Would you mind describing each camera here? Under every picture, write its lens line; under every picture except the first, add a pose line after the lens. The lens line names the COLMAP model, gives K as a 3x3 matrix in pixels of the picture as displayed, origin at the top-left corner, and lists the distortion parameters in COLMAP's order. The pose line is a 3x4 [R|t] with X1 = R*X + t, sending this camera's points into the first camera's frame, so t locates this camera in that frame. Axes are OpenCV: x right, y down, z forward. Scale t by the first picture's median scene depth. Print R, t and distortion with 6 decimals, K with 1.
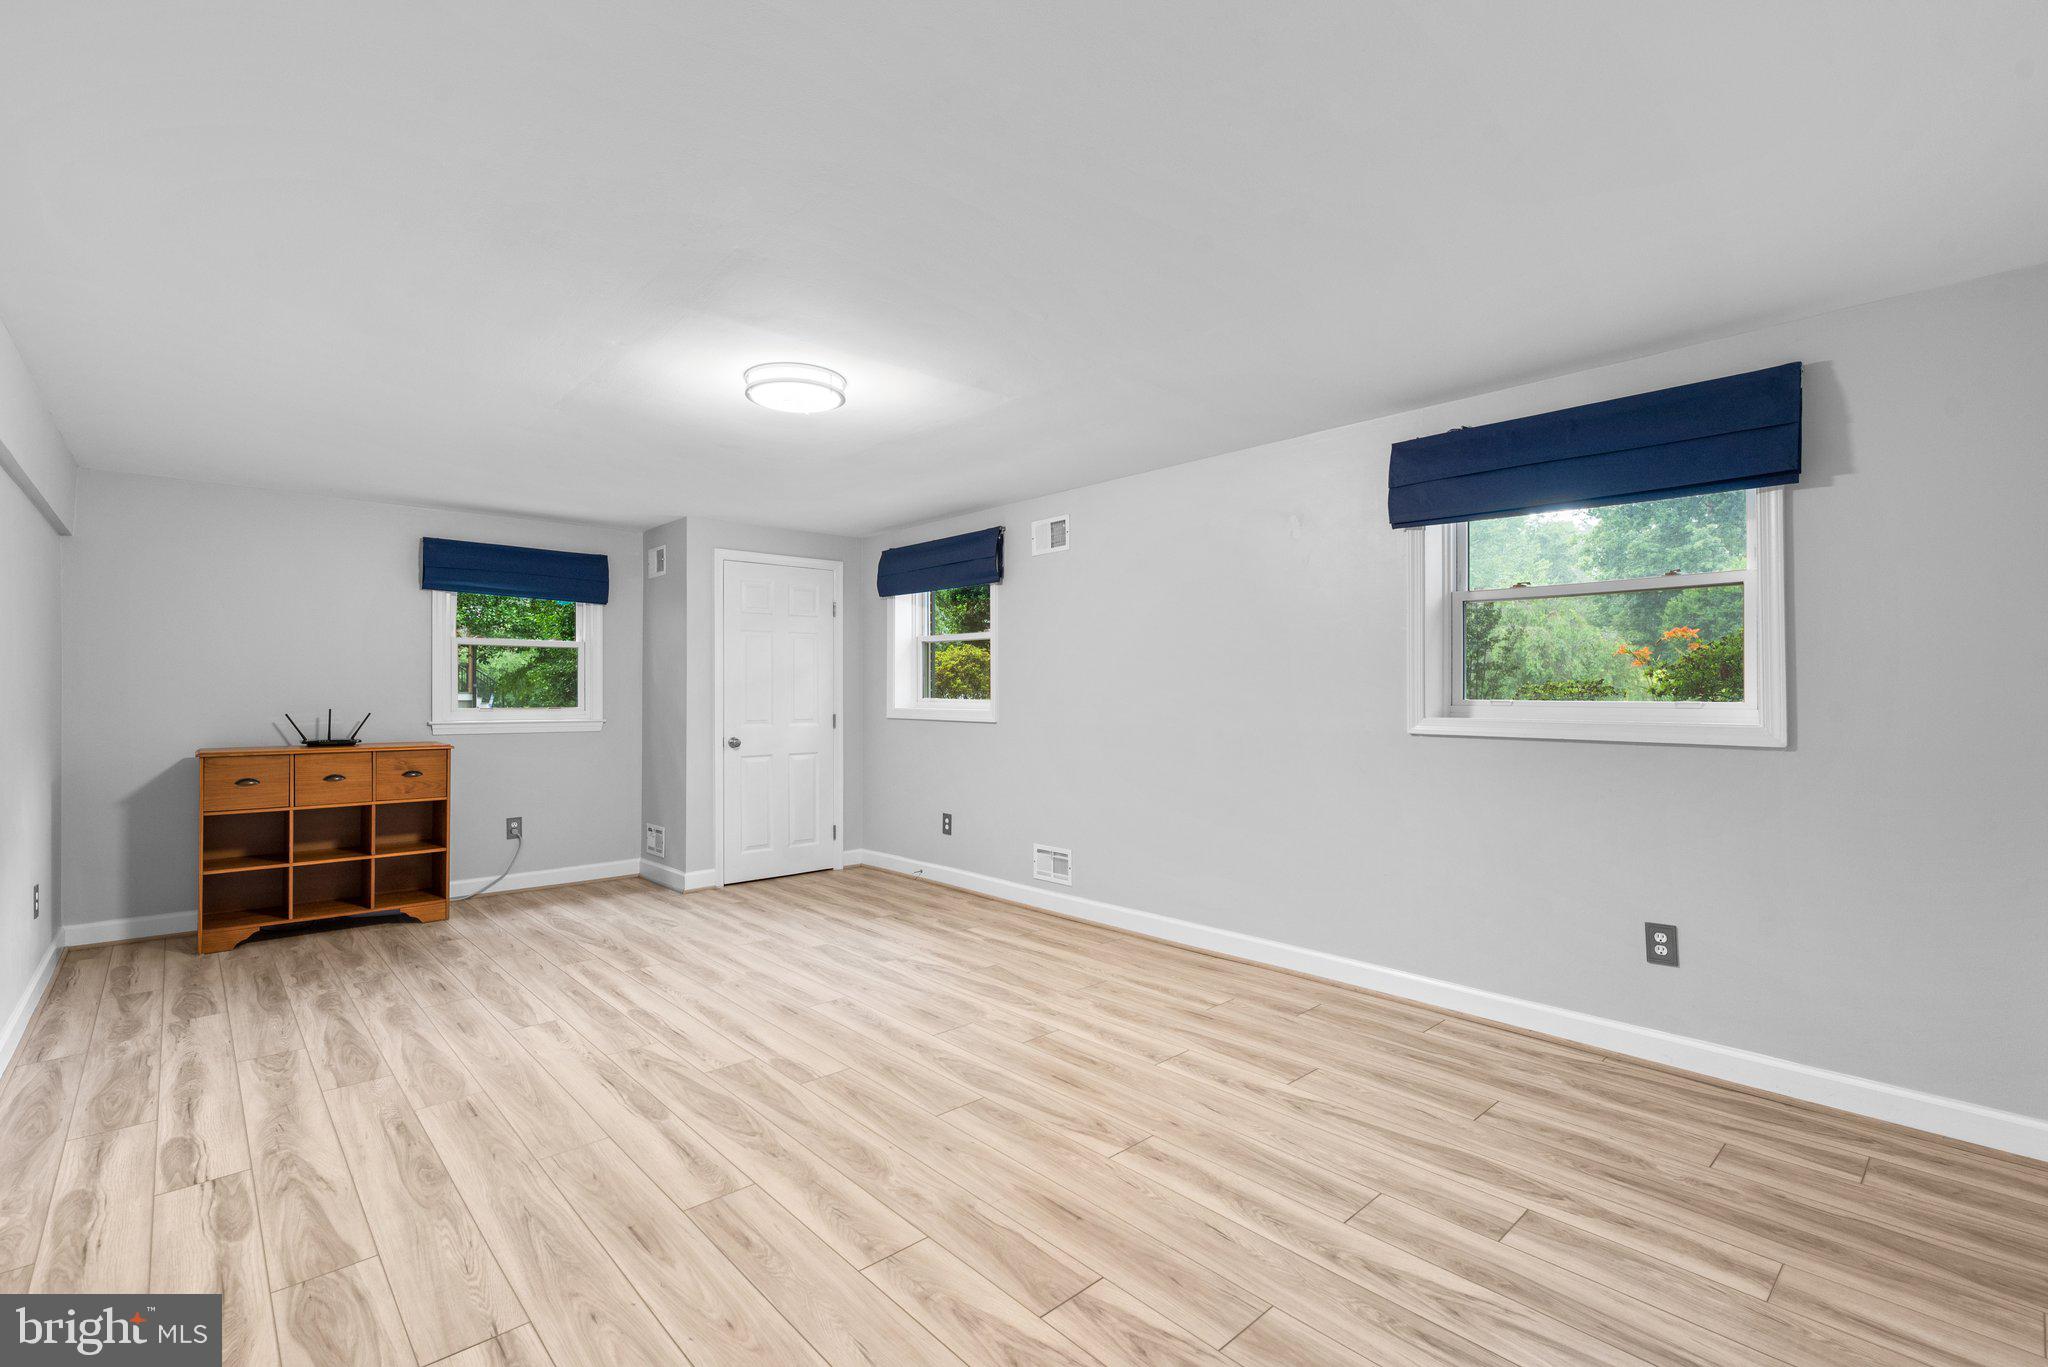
lens RADIAL K [[917.4, 0, 1030.5], [0, 917.4, 687.6], [0, 0, 1]] dist [0.002059, -0.000504]
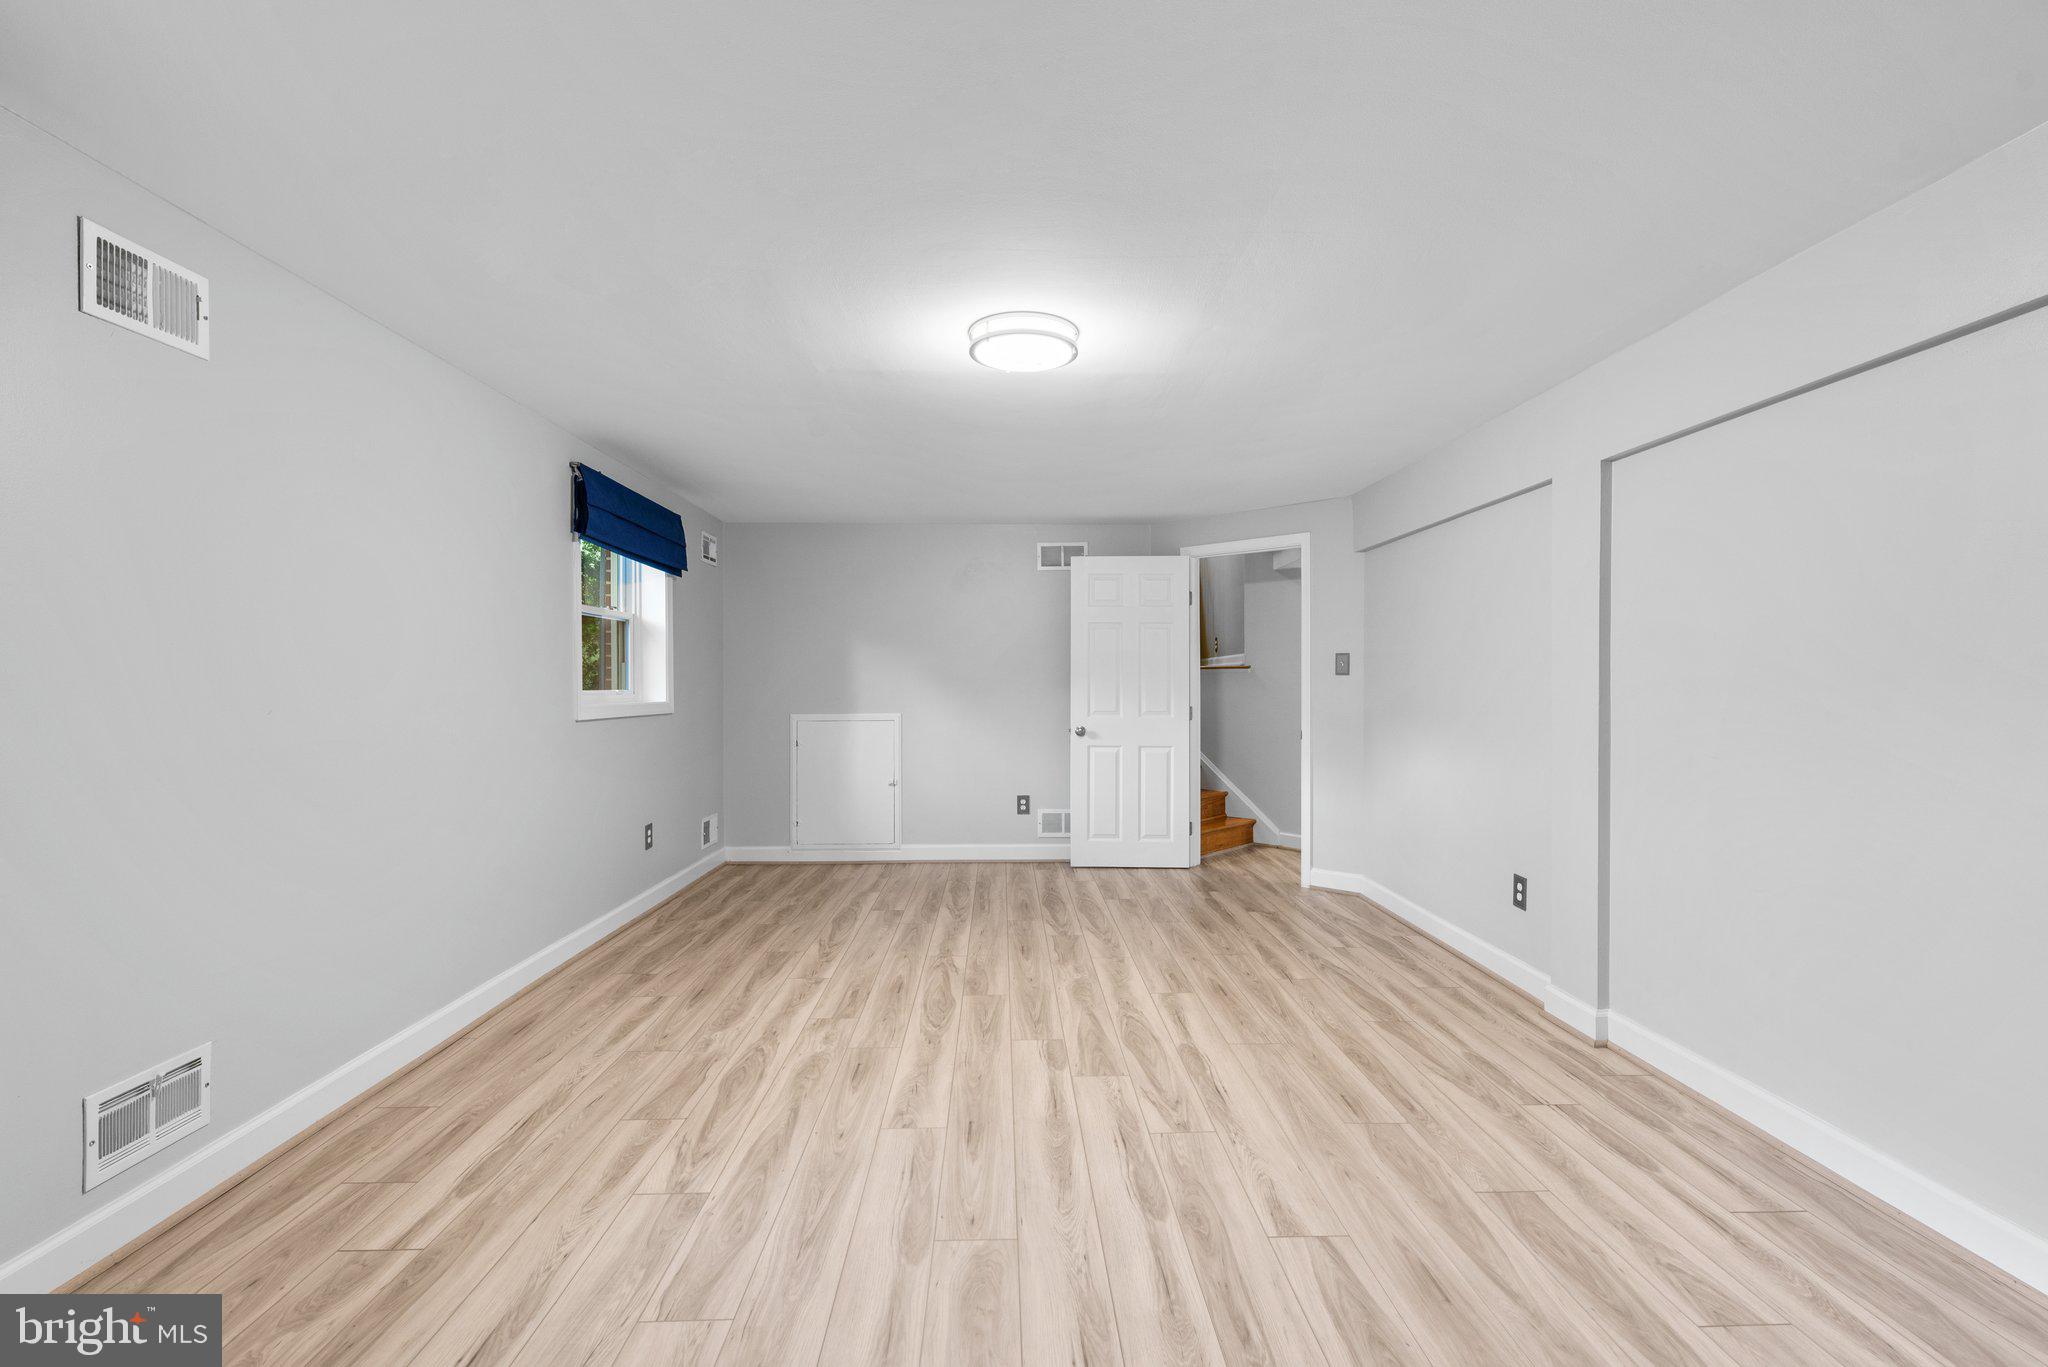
lens RADIAL K [[917.4, 0, 1026.3], [0, 917.4, 682.7], [0, 0, 1]] dist [0.002059, -0.000504]
pose [[-0.754497, 0.003063, 0.656296, -0.893969], [-0.000039, 0.999989, -0.004712, 0.010907], [-0.656304, -0.003581, -0.754488, 1.771838]]
